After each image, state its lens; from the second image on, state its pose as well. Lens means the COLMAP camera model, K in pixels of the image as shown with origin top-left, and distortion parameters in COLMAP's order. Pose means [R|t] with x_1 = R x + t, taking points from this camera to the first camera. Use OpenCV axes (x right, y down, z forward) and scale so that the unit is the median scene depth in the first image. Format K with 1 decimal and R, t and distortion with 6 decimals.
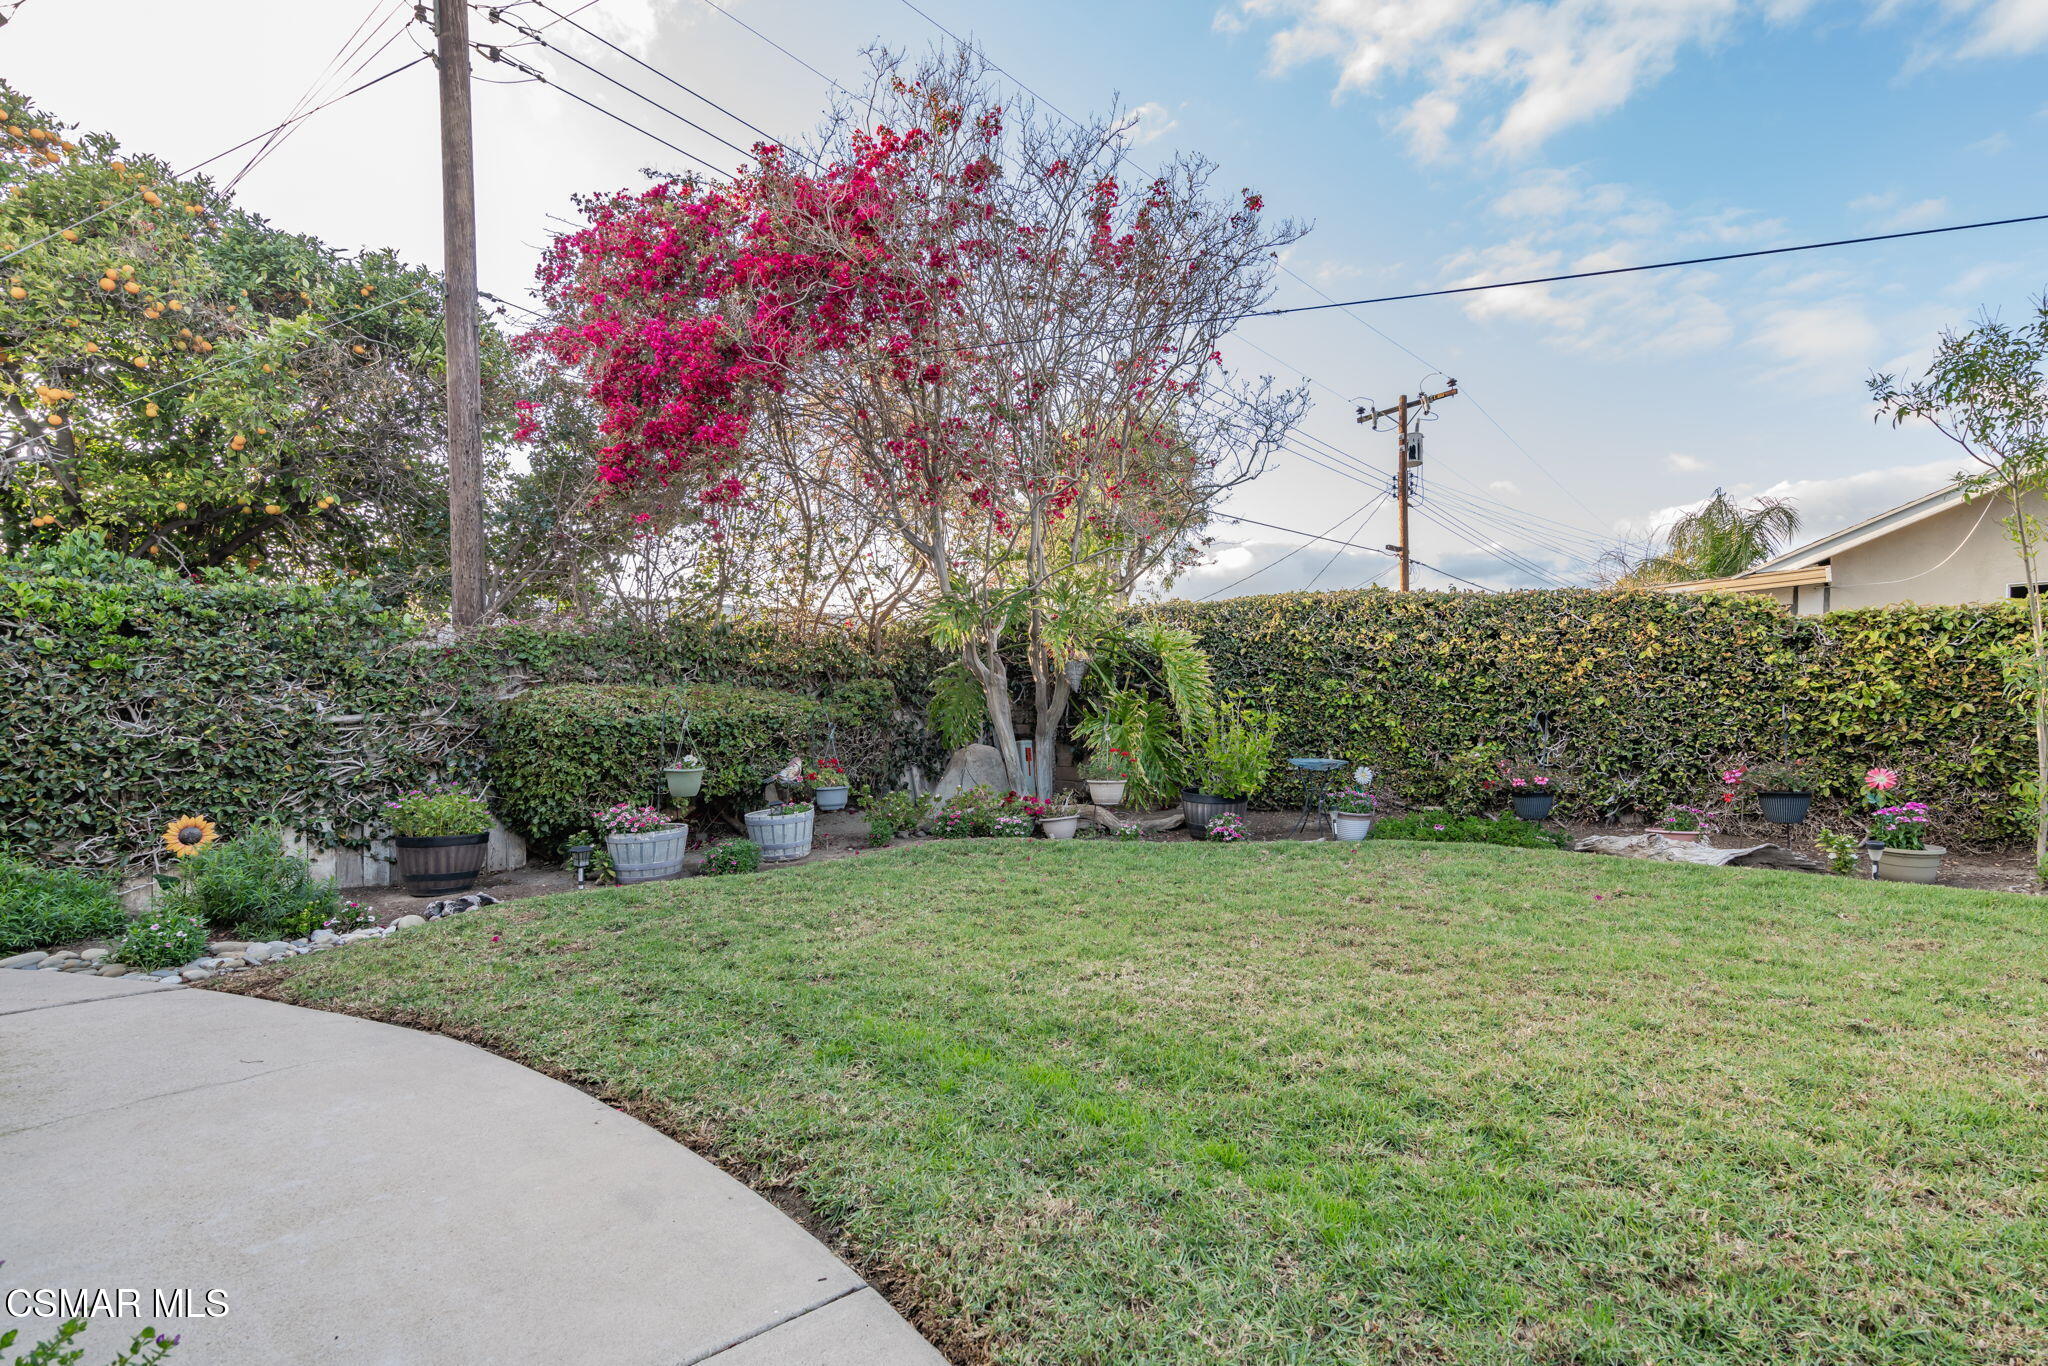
lens RADIAL K [[948.4, 0, 1022.6], [0, 948.4, 715.6], [0, 0, 1]] dist [-0.001279, 0.000328]
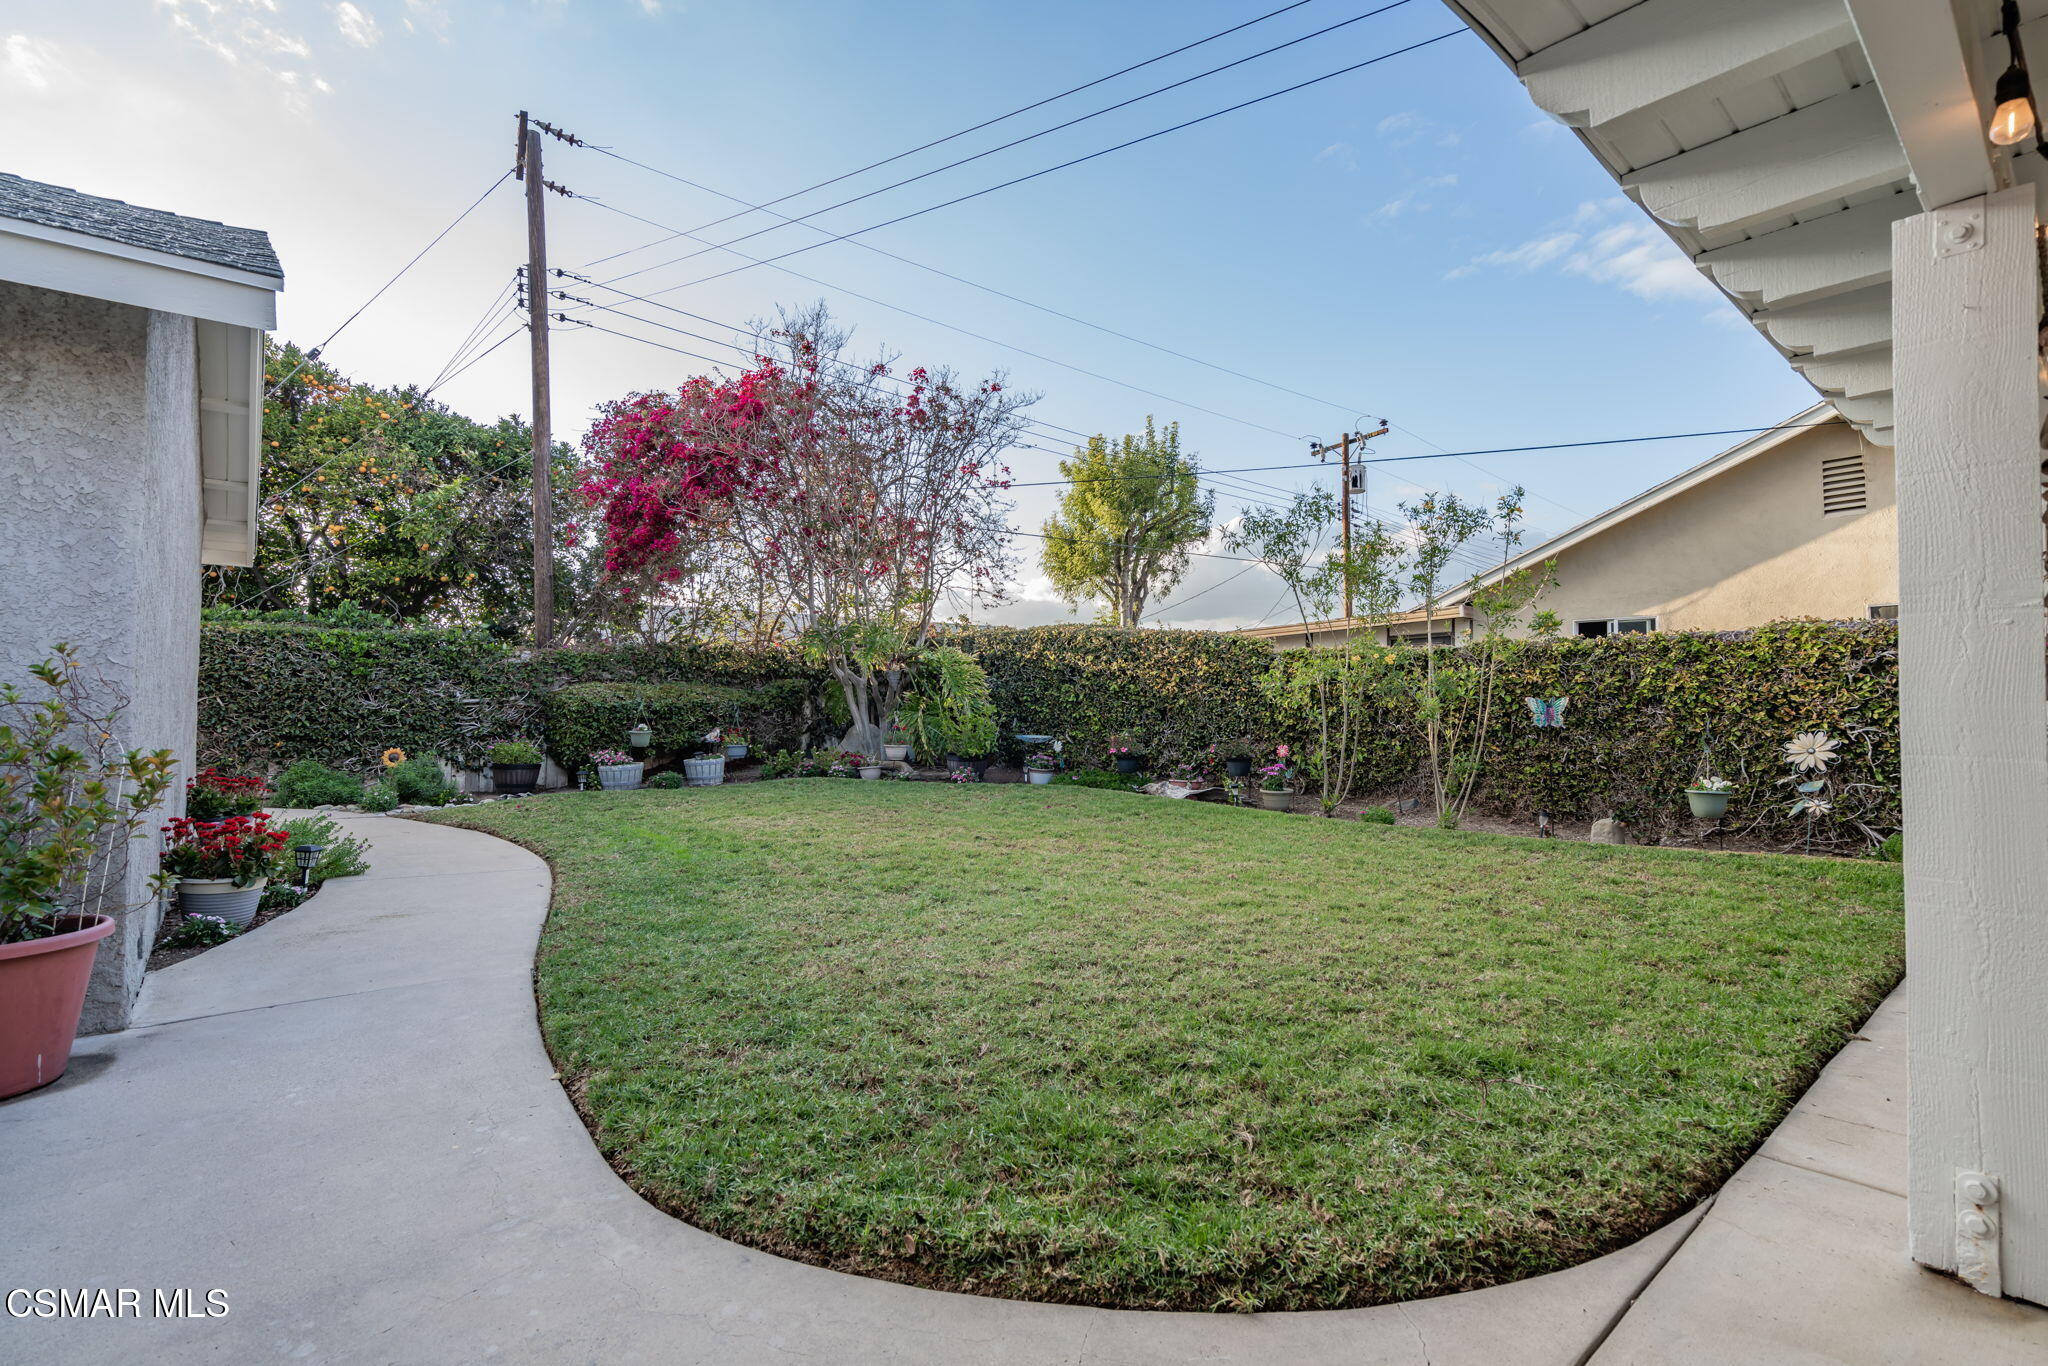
lens RADIAL K [[938.0, 0, 1021.8], [0, 938.0, 697.1], [0, 0, 1]] dist [0.001177, 0.000291]
pose [[0.988595, 0.015226, -0.149826, 0.605276], [-0.015842, 0.999870, -0.002916, -0.015196], [0.149762, 0.005257, 0.988708, -0.634579]]
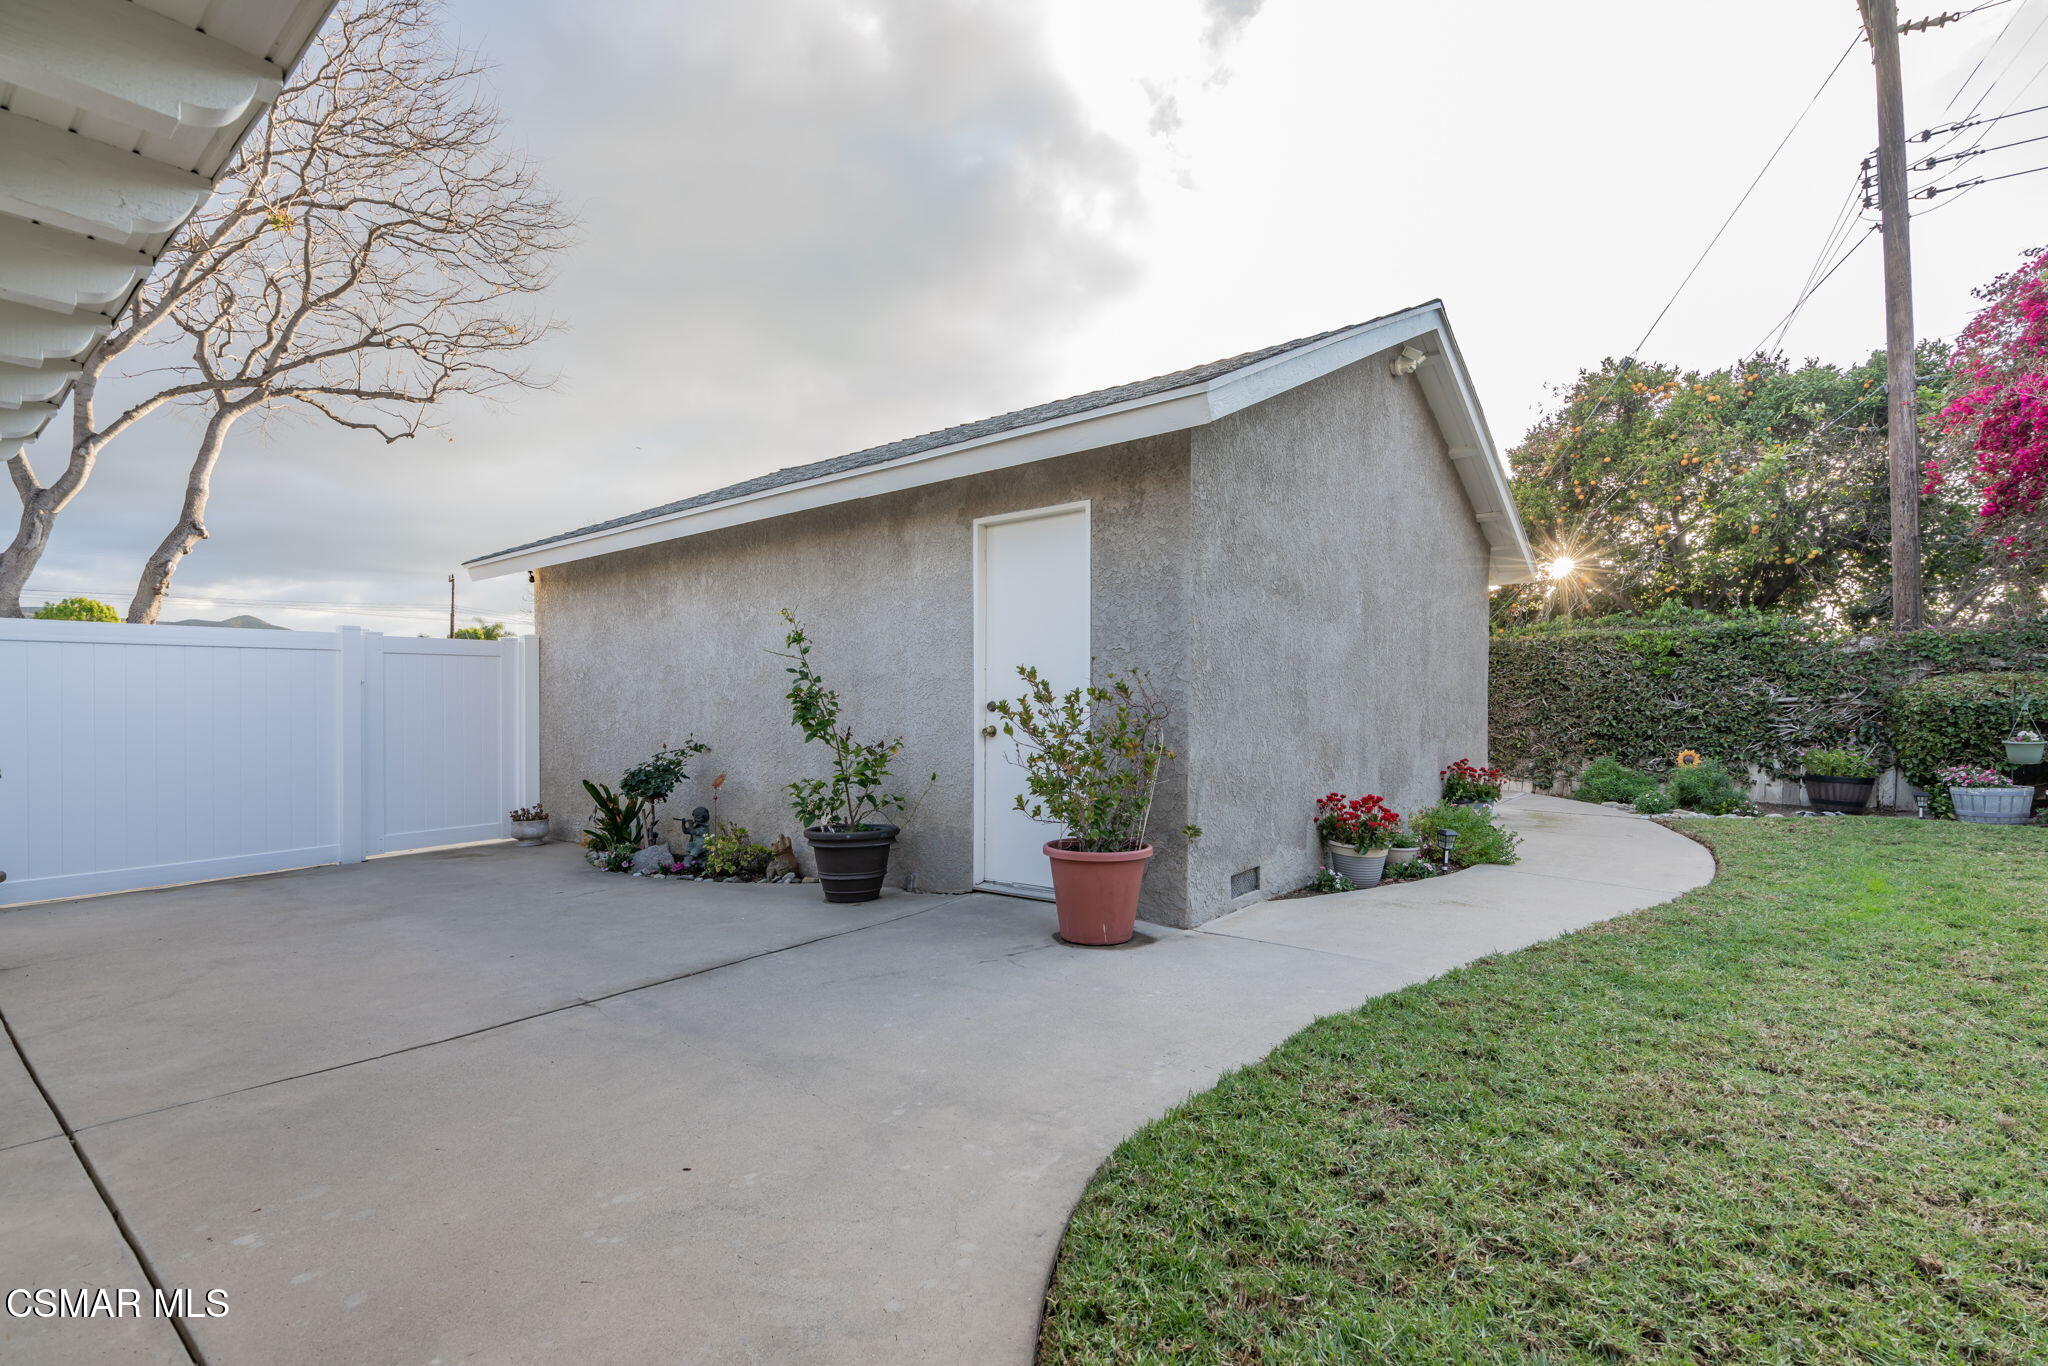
lens RADIAL K [[948.4, 0, 1022.6], [0, 948.4, 715.6], [0, 0, 1]] dist [-0.001279, 0.000328]
pose [[0.048313, 0.025588, -0.998504, 0.795228], [0.006094, 0.999646, 0.025912, -0.018293], [0.998814, -0.007337, 0.048139, -0.363457]]
